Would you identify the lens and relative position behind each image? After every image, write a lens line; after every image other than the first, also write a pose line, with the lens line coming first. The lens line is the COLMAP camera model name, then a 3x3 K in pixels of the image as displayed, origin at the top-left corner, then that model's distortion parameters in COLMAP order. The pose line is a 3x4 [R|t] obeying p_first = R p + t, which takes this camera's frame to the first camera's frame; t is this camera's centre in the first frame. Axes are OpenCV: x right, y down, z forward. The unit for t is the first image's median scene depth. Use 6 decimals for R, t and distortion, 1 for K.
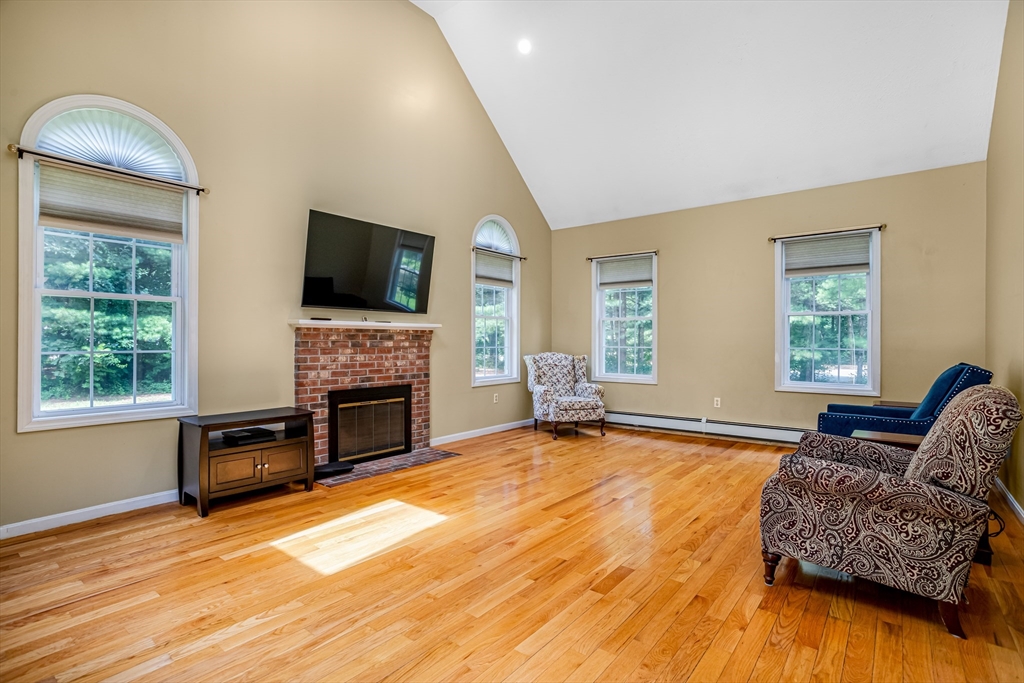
lens RADIAL K [[494.5, 0, 508.7], [0, 494.5, 339.7], [0, 0, 1]] dist [-0.029651, 0.001267]
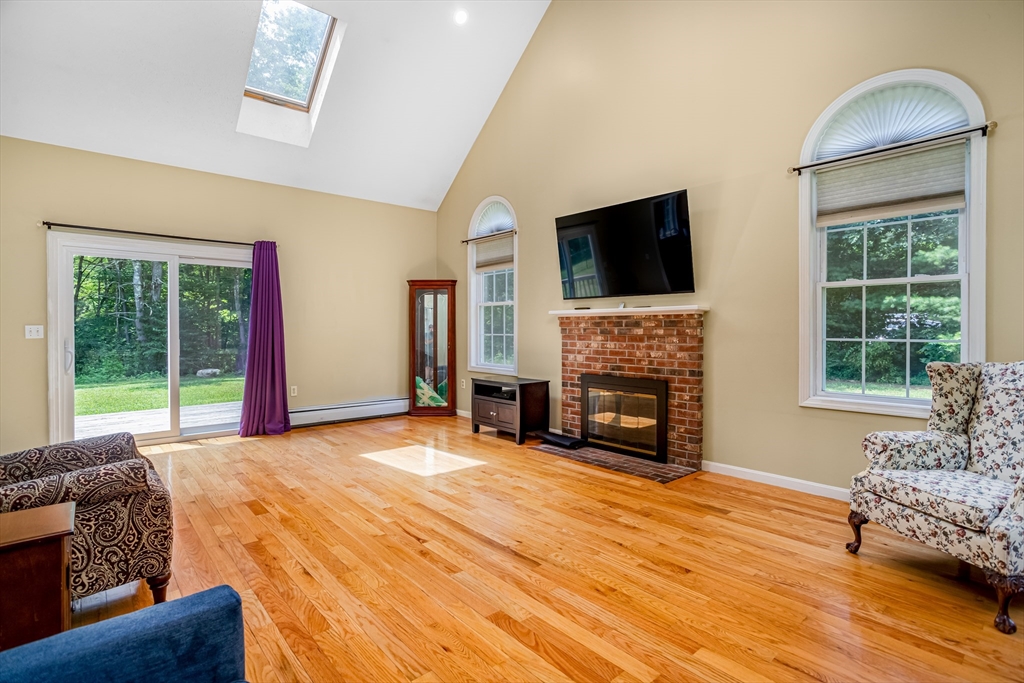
lens RADIAL K [[494.5, 0, 509.7], [0, 494.5, 338.1], [0, 0, 1]] dist [-0.029651, 0.001267]
pose [[-0.171680, 0.016571, -0.985013, 0.698975], [0.002715, 0.999863, 0.016347, 0.005755], [0.985149, 0.000133, -0.171702, 0.957081]]
